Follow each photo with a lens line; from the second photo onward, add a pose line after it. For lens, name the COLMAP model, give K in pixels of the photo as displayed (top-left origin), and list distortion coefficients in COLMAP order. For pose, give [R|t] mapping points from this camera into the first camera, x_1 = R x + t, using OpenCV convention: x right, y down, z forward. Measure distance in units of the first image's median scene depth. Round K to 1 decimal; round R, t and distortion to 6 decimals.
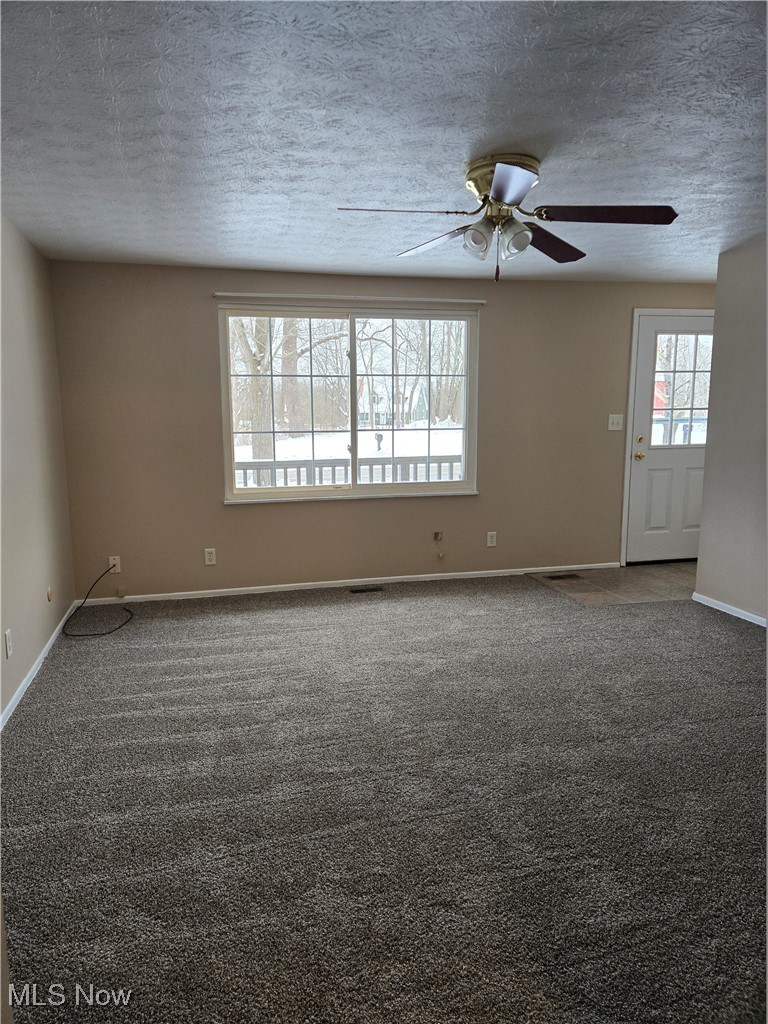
lens RADIAL K [[685.7, 0, 374.5], [0, 685.7, 513.8], [0, 0, 1]] dist [0.044638, -0.013184]
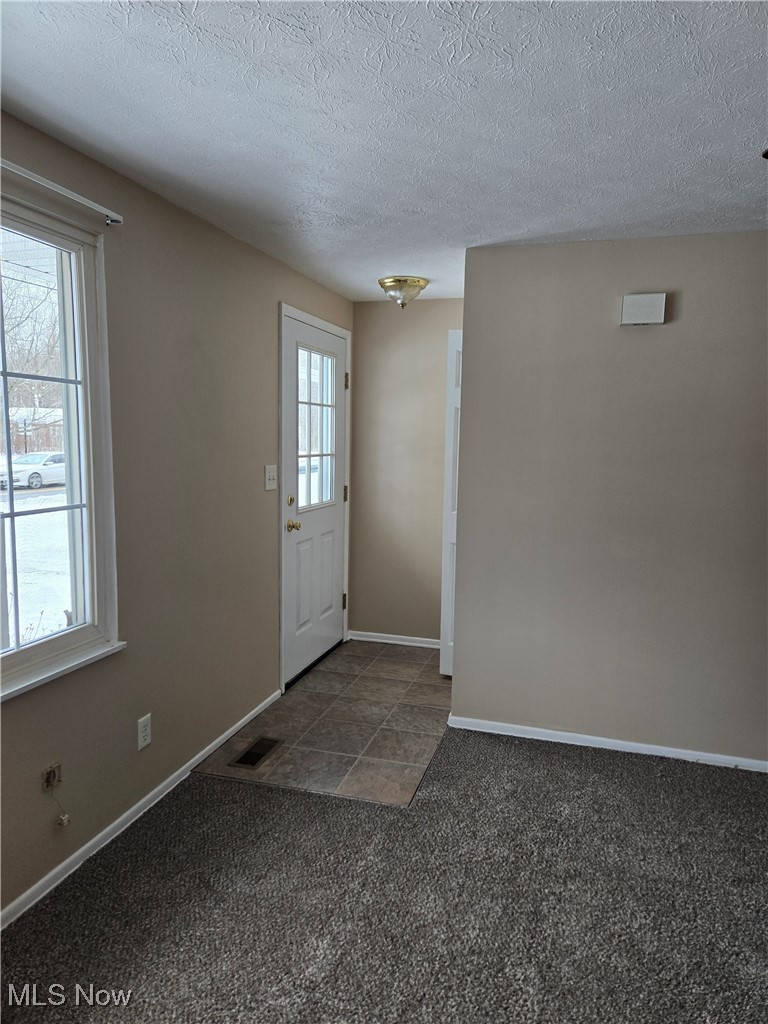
lens RADIAL K [[685.7, 0, 389.1], [0, 685.7, 512.8], [0, 0, 1]] dist [0.044638, -0.013184]
pose [[0.512226, -0.091040, 0.854012, -0.142902], [0.112835, 0.992880, 0.038166, -0.115969], [-0.851406, 0.076813, 0.518852, 0.602091]]
